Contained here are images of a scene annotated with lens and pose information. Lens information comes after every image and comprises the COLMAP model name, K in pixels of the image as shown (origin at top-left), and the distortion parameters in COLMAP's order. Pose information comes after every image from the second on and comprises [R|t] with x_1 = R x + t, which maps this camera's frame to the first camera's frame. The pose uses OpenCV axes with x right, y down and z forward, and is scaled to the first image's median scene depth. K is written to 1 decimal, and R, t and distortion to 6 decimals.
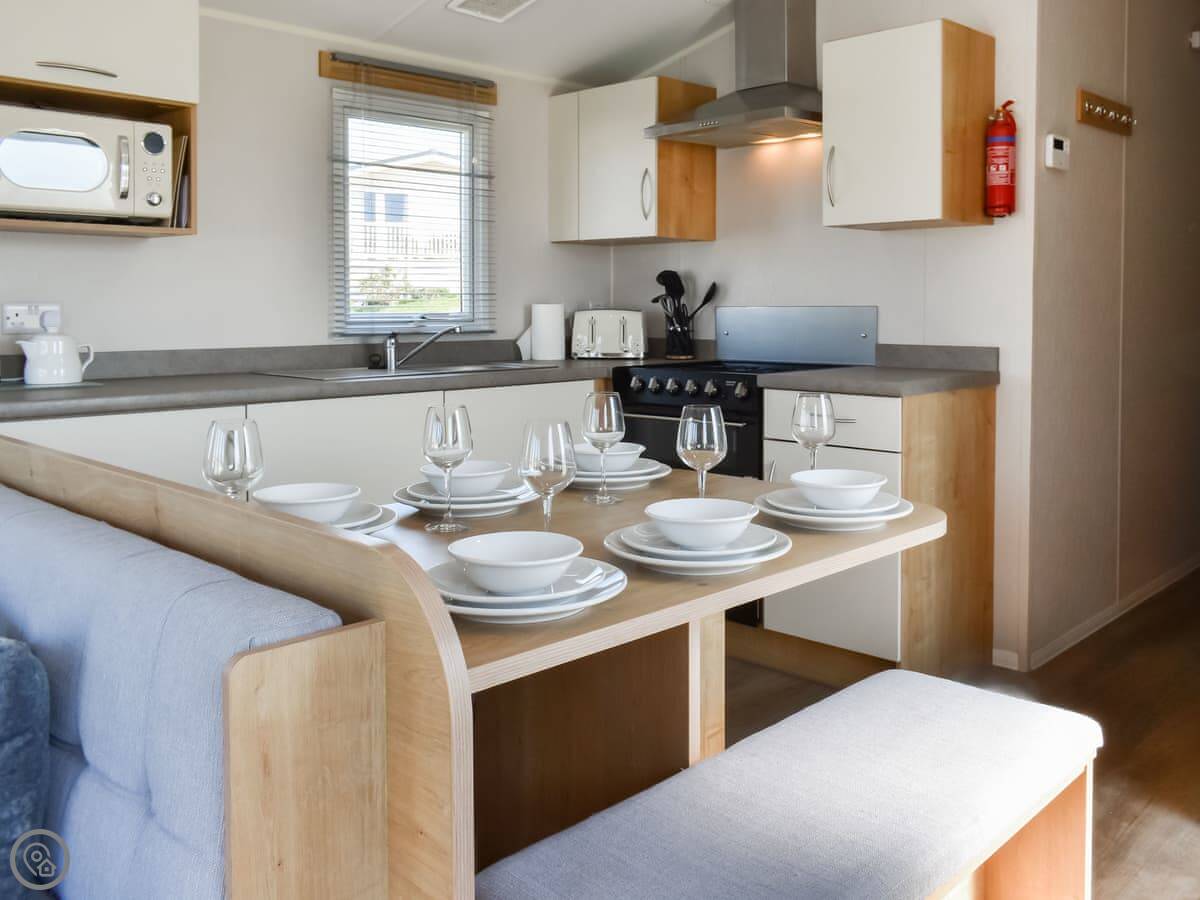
lens RADIAL K [[1119.6, 0, 600.0], [0, 1119.6, 363.8], [0, 0, 1]] dist [-0.002792, -0.005337]
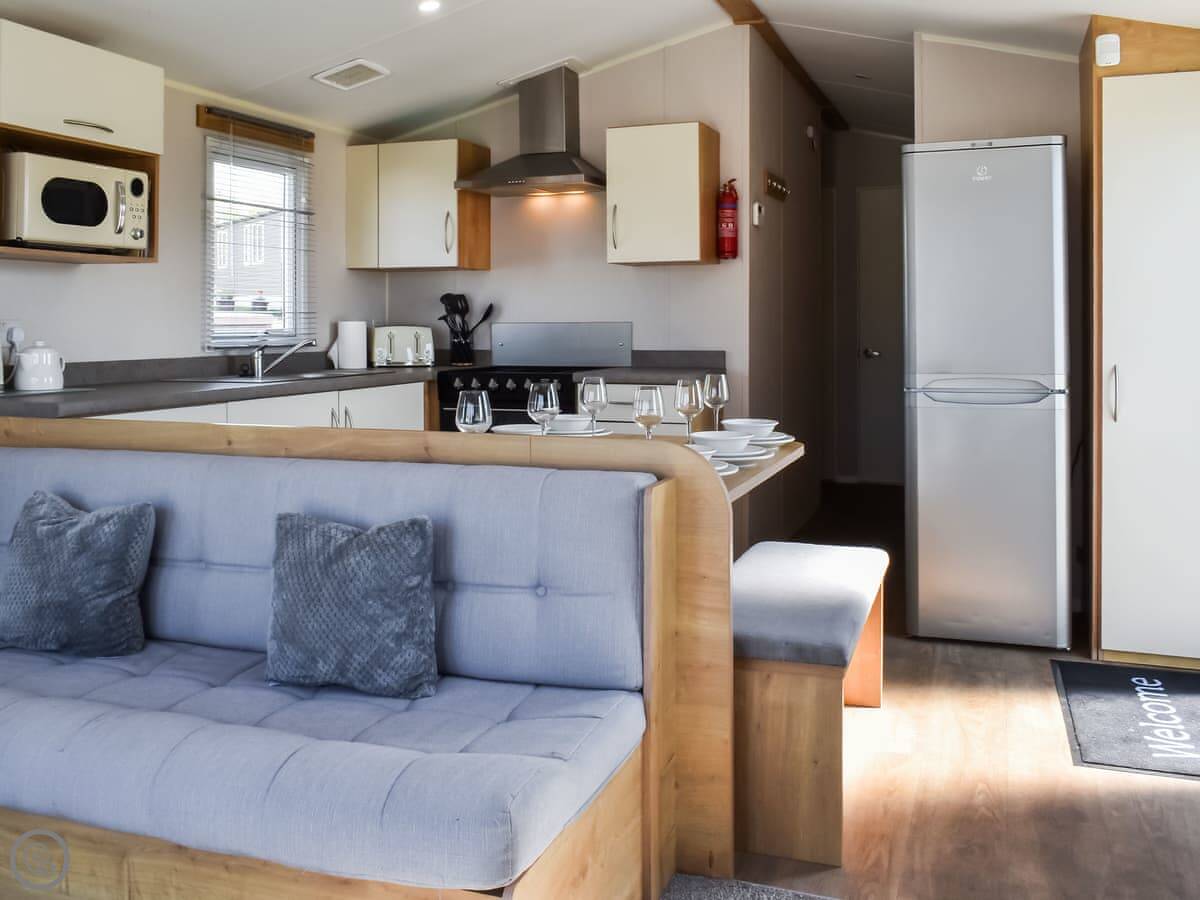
lens RADIAL K [[1119.6, 0, 600.0], [0, 1119.6, 363.8], [0, 0, 1]] dist [-0.002792, -0.005337]
pose [[0.923612, -0.016582, 0.382969, -0.301127], [0.022826, 0.999670, -0.011765, 0.013258], [-0.382647, 0.019608, 0.923686, -0.223082]]
